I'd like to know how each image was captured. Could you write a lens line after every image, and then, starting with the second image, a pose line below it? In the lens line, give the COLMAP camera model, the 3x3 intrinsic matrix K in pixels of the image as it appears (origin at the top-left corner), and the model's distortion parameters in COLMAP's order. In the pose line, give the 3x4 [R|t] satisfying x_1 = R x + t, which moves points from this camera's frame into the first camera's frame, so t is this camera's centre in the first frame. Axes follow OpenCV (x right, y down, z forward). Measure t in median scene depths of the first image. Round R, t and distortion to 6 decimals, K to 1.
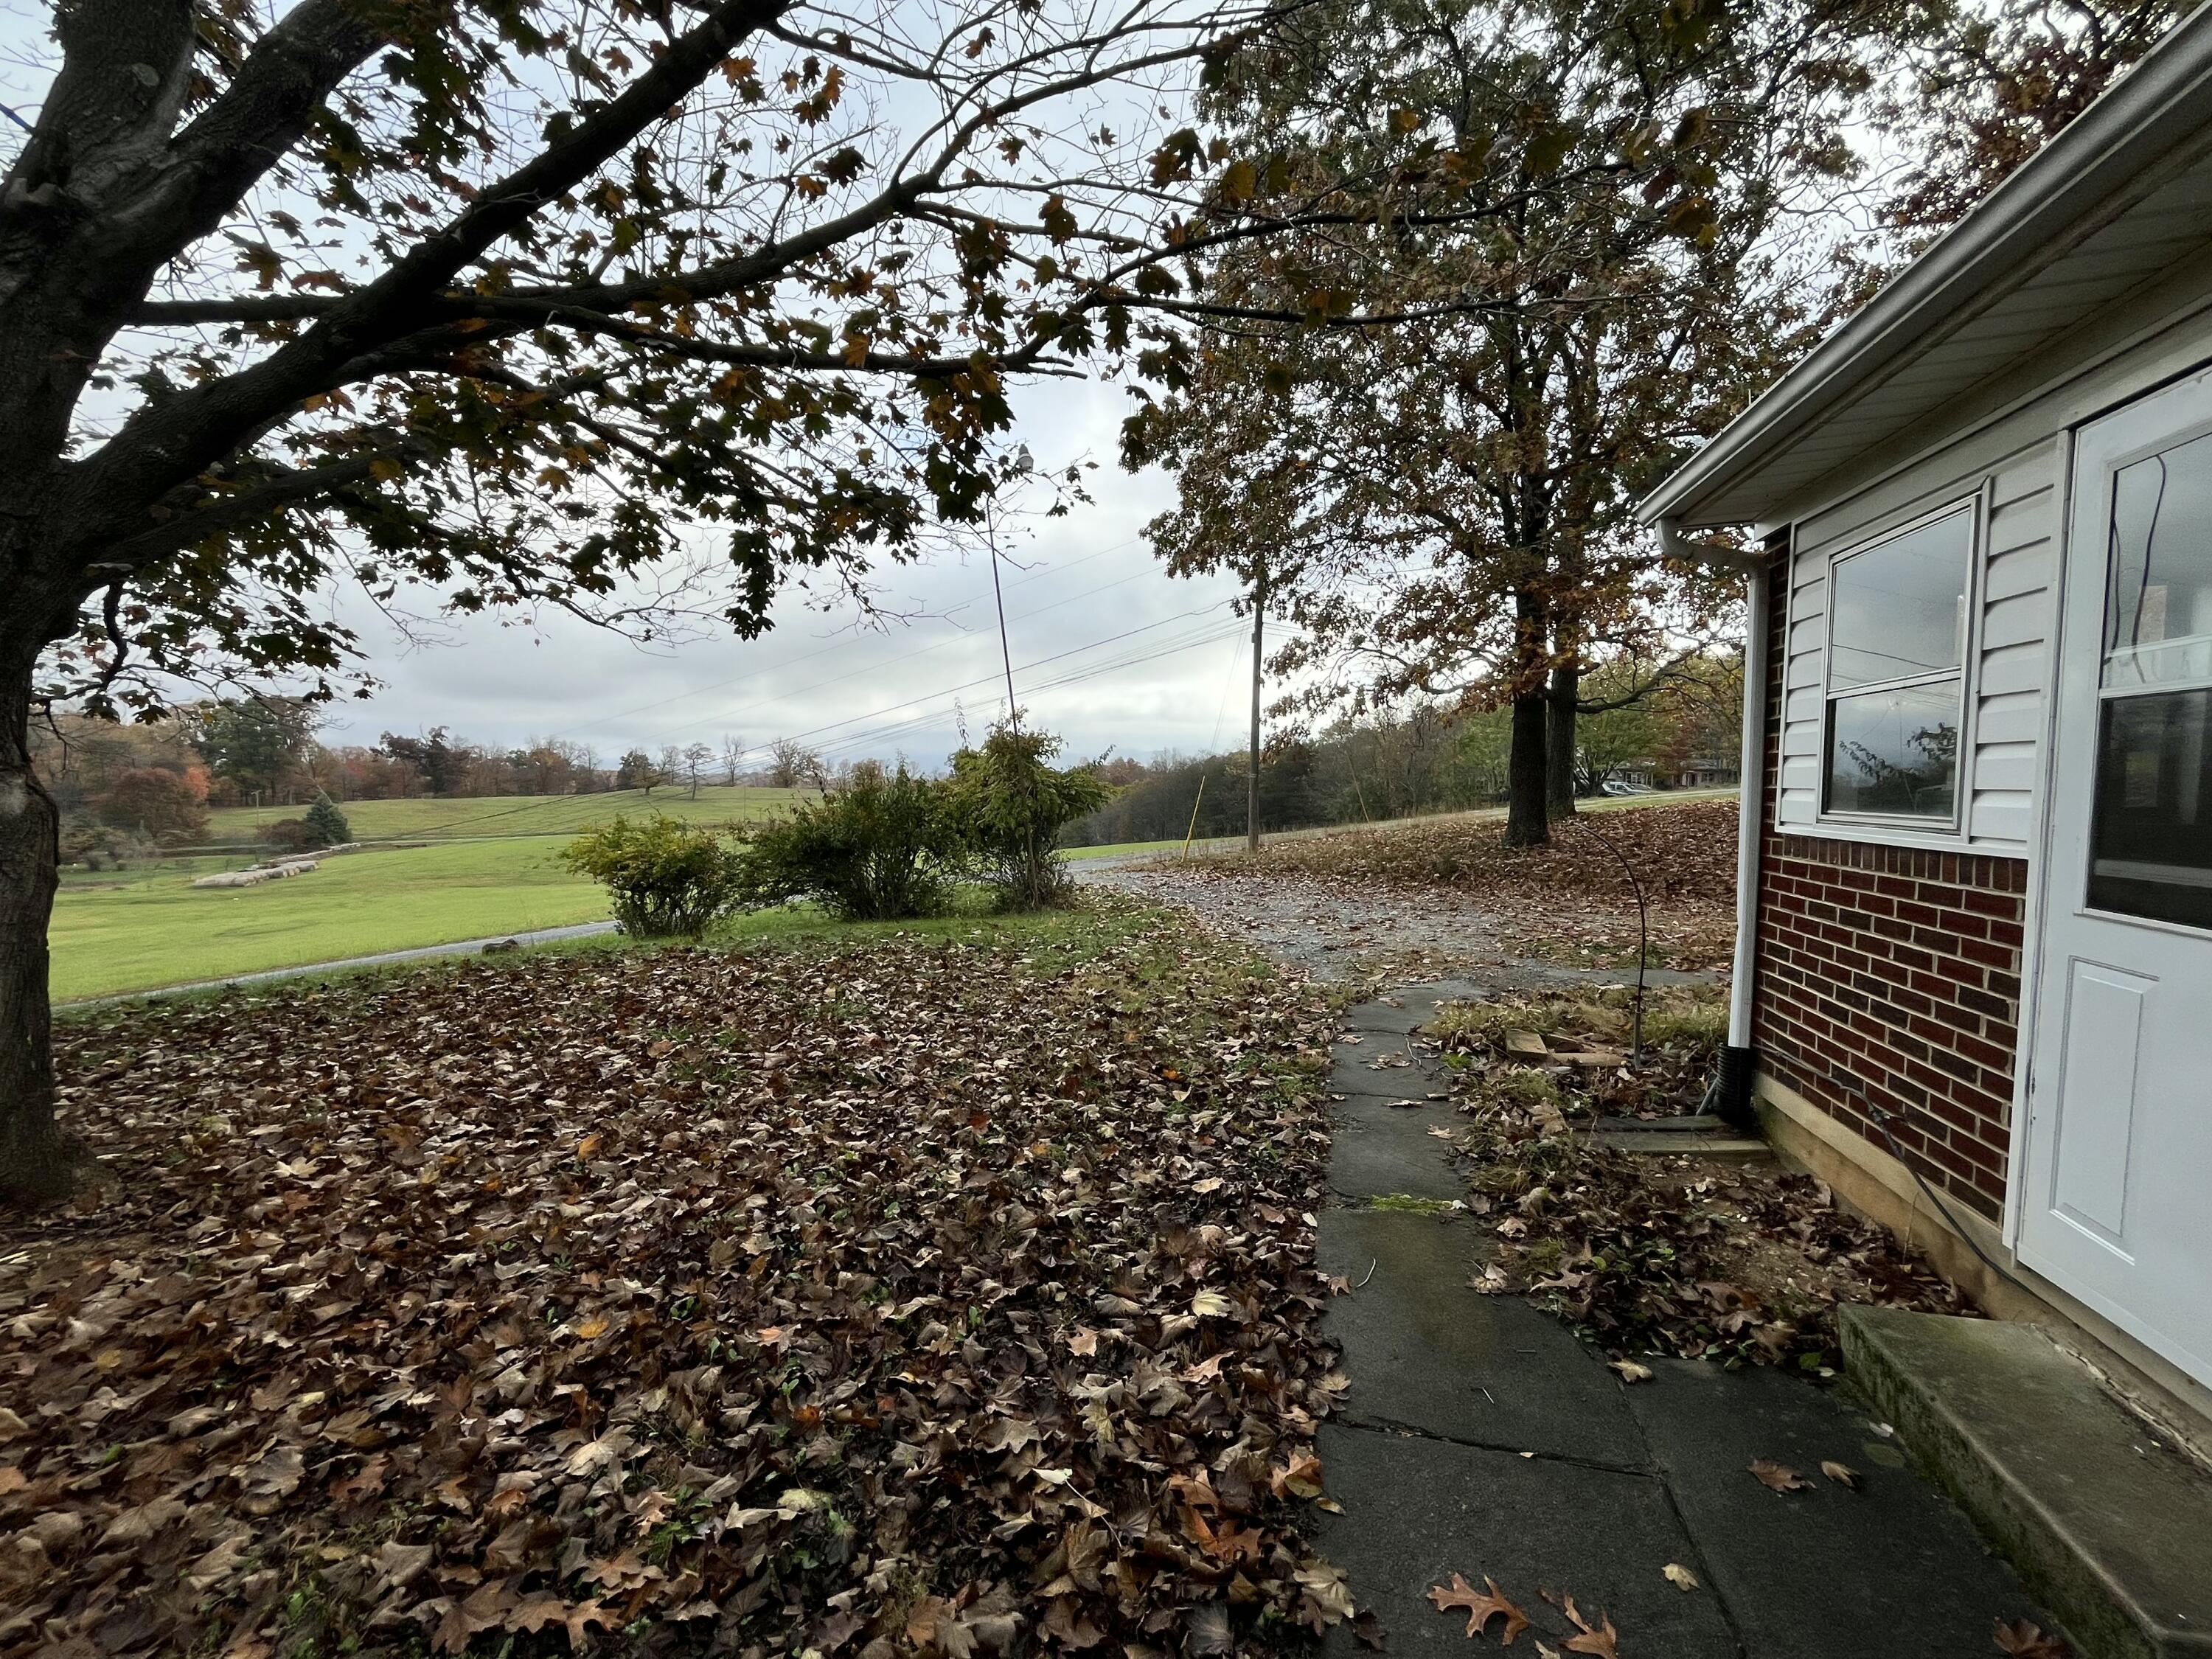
lens RADIAL K [[899.5, 0, 1102.9], [0, 899.5, 833.3], [0, 0, 1]] dist [-0.002468, 0.000054]
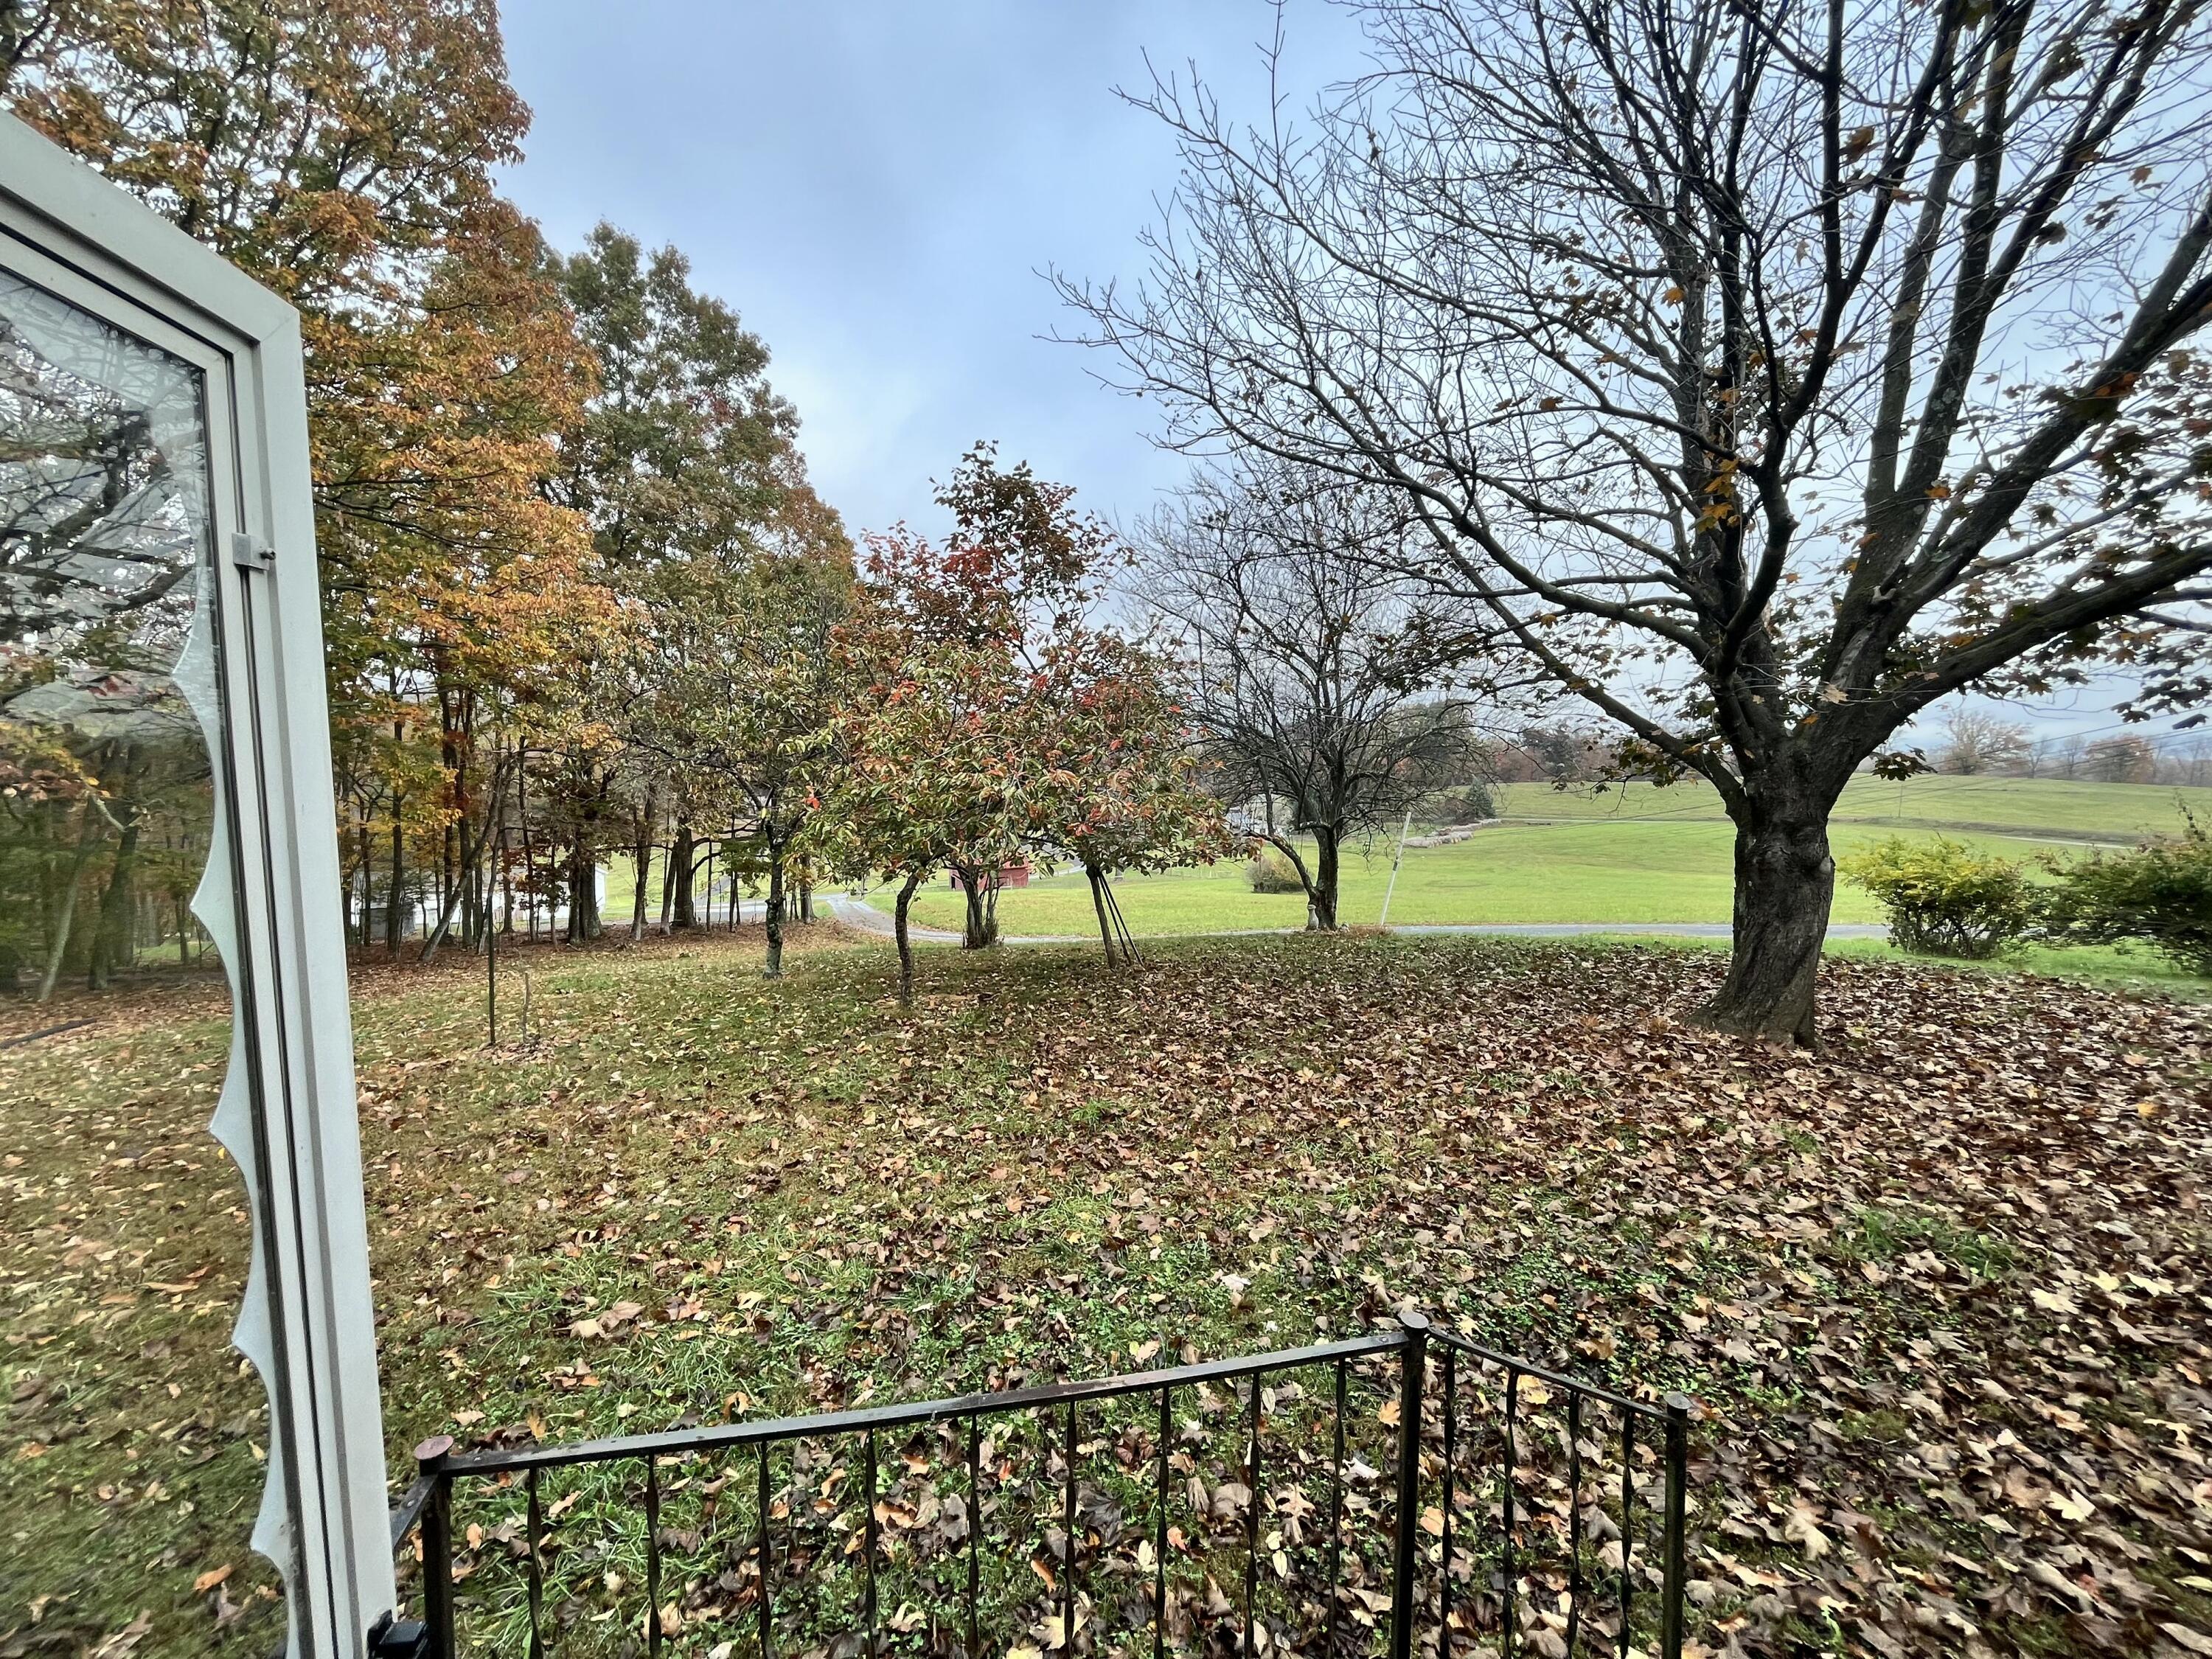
lens RADIAL K [[899.5, 0, 1102.9], [0, 899.5, 833.3], [0, 0, 1]] dist [-0.002468, 0.000054]
pose [[0.451967, 0.067571, -0.889472, -0.081335], [-0.051977, 0.997428, 0.049361, -0.176577], [0.890519, 0.023923, 0.454316, -2.174036]]
